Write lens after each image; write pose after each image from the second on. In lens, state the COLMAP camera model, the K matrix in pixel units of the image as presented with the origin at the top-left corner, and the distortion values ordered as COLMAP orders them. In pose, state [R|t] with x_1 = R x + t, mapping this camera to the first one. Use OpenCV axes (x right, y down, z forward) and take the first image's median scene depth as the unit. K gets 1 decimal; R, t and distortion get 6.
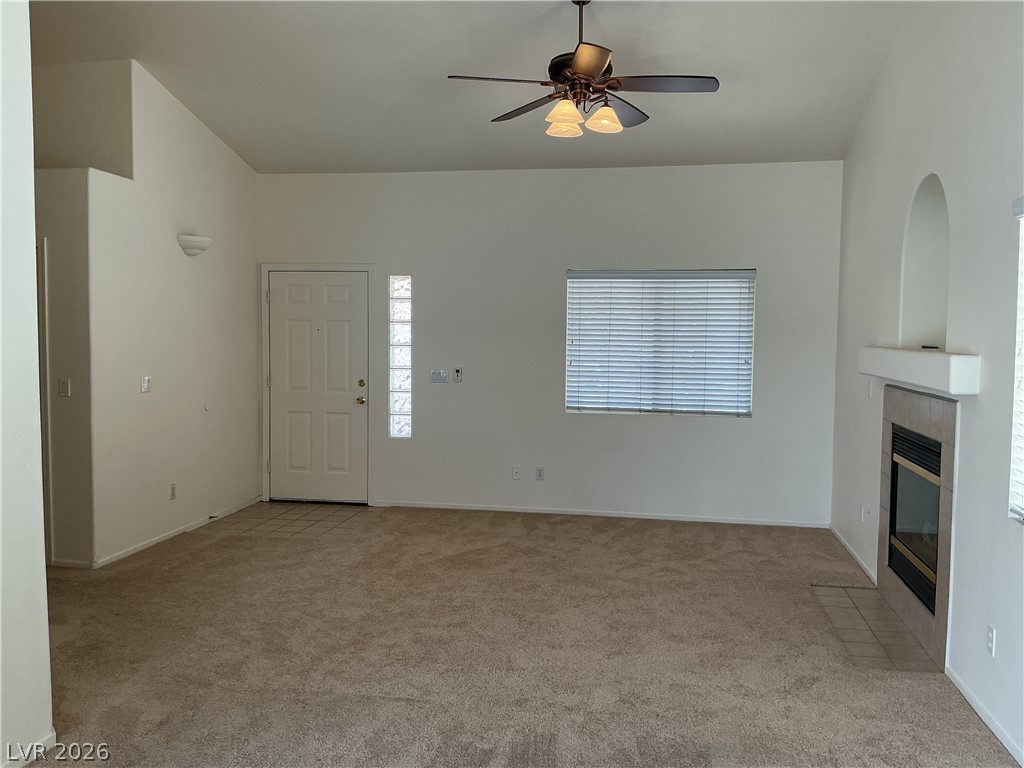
lens RADIAL K [[854.1, 0, 512.0], [0, 854.1, 384.0], [0, 0, 1]] dist [0.144392, -0.315960]
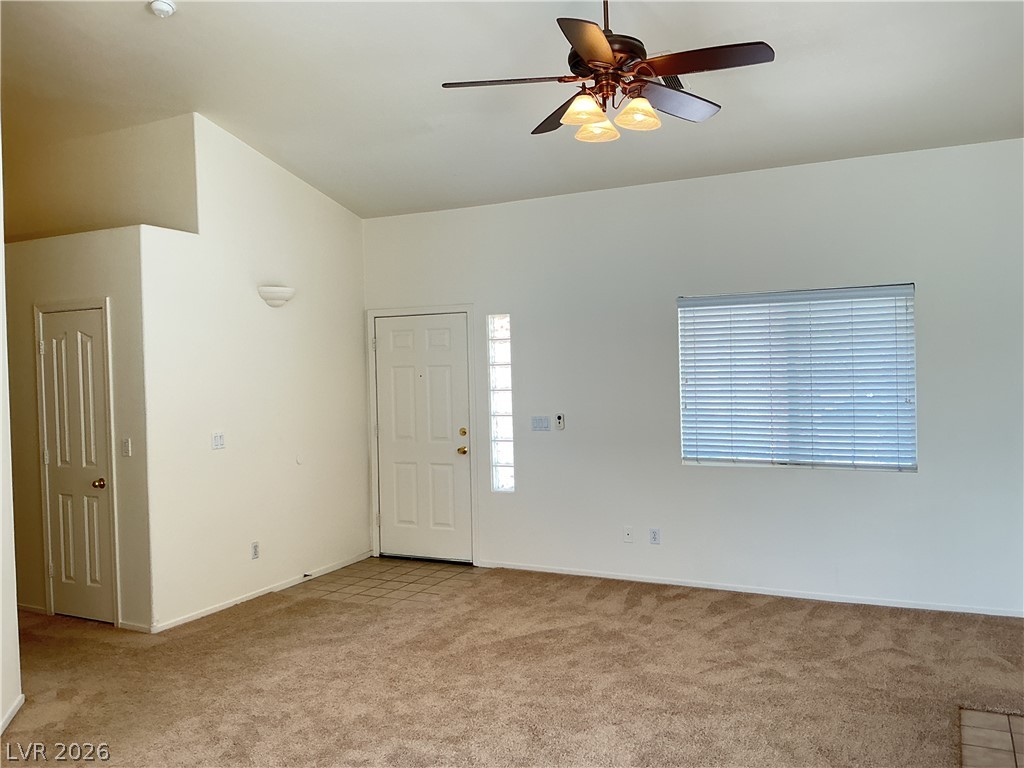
lens RADIAL K [[854.1, 0, 512.0], [0, 854.1, 384.0], [0, 0, 1]] dist [0.144392, -0.315960]
pose [[0.957763, -0.029097, -0.286083, 0.169472], [0.018343, 0.999023, -0.040199, -0.017696], [0.286974, 0.033253, 0.957361, 0.154049]]
